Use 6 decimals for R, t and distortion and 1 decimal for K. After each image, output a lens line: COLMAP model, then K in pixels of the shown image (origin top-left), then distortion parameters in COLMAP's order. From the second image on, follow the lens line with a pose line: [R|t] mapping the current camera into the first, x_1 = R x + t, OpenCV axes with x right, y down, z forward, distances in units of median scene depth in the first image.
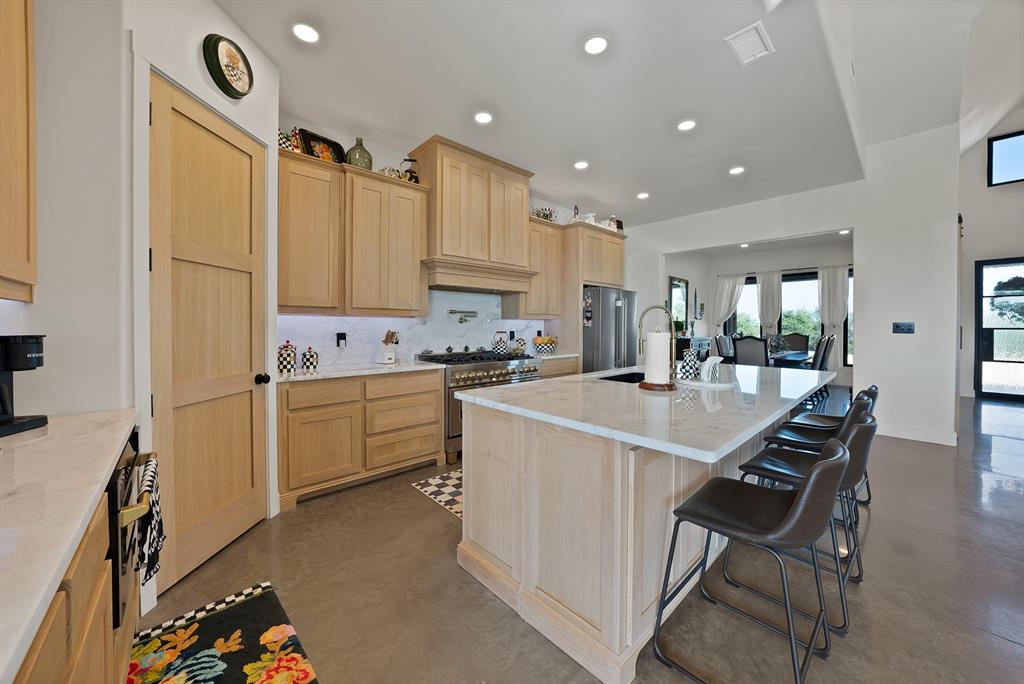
lens RADIAL K [[370.6, 0, 506.9], [0, 370.6, 329.0], [0, 0, 1]] dist [-0.008327, 0.000522]
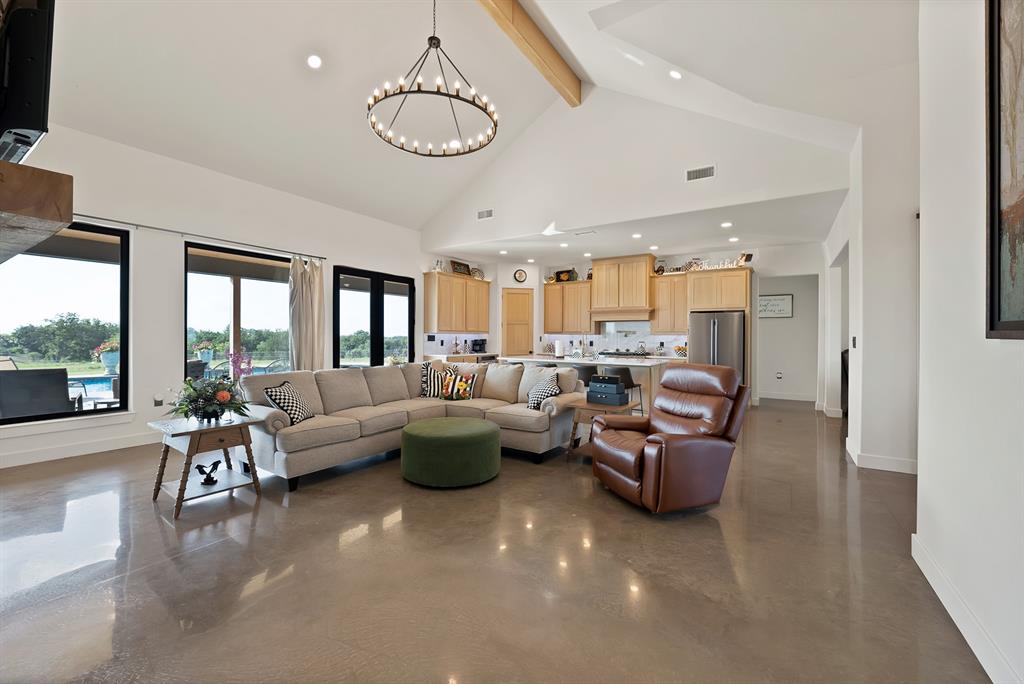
lens RADIAL K [[431.0, 0, 503.2], [0, 431.0, 336.4], [0, 0, 1]] dist [0.004072, -0.000347]
pose [[0.252964, -0.003147, -0.967471, 1.958566], [-0.017413, 0.999818, -0.007805, 0.008539], [0.967319, 0.018821, 0.252863, -0.211931]]
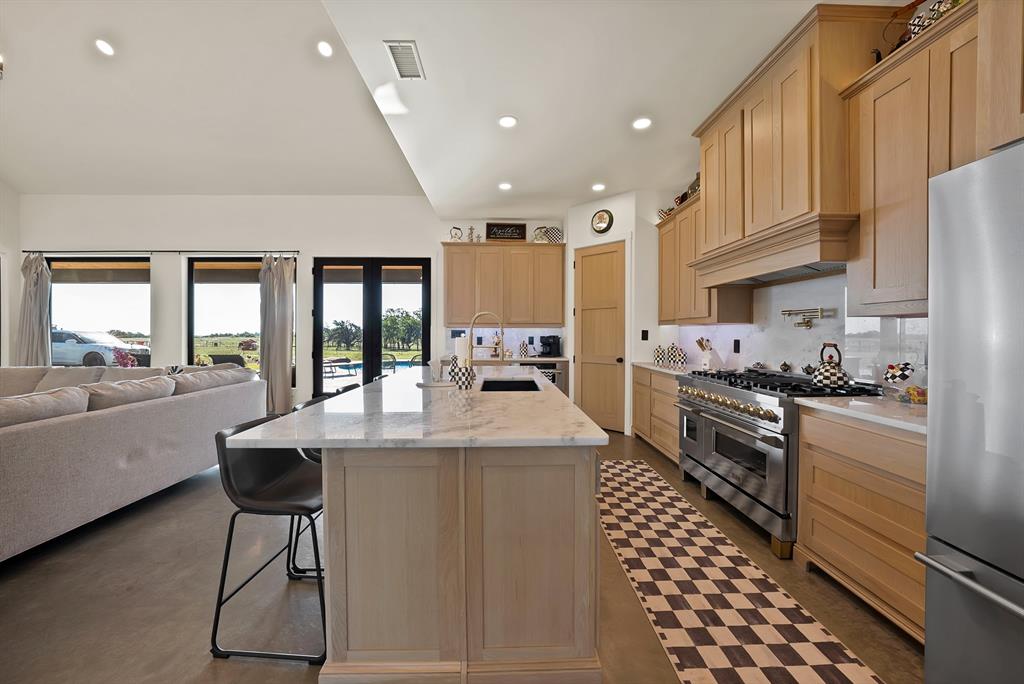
lens RADIAL K [[370.6, 0, 508.9], [0, 370.6, 339.9], [0, 0, 1]] dist [-0.008327, 0.000522]
pose [[-0.656427, 0.008793, -0.754339, 0.690646], [-0.011408, 0.999702, 0.021580, -0.005191], [0.754304, 0.022771, -0.656131, 1.044706]]
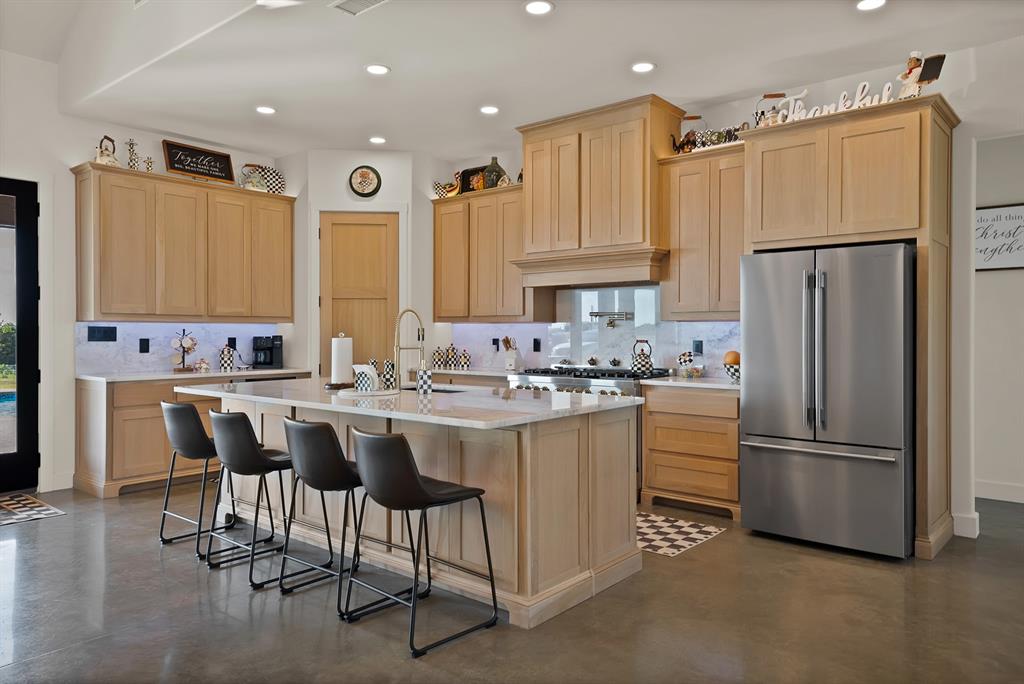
lens RADIAL K [[710.5, 0, 497.2], [0, 710.5, 335.8], [0, 0, 1]] dist [0.035087, 0.002767]
pose [[0.124172, 0.002224, -0.992258, 1.304074], [-0.010998, 0.999939, 0.000865, 0.000056], [0.992200, 0.010805, 0.124189, 0.598262]]
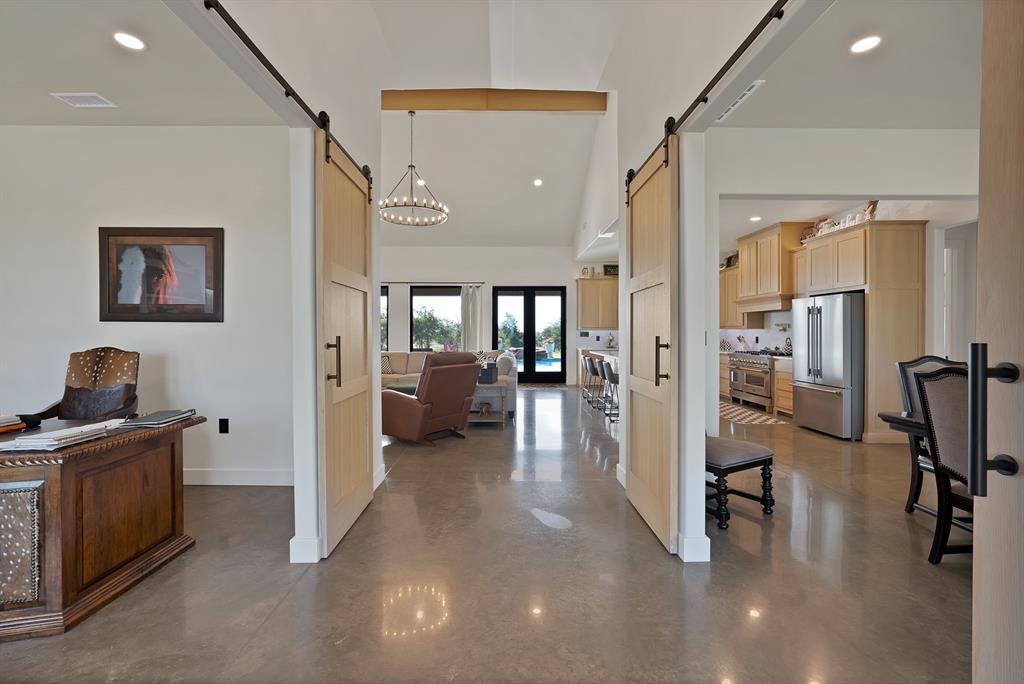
lens RADIAL K [[431.0, 0, 509.6], [0, 431.0, 337.0], [0, 0, 1]] dist [0.004072, -0.000347]
pose [[-0.657607, 0.007138, -0.753328, 1.989865], [-0.007496, 0.999844, 0.016018, -0.015675], [0.753324, 0.016180, -0.657450, 1.338299]]
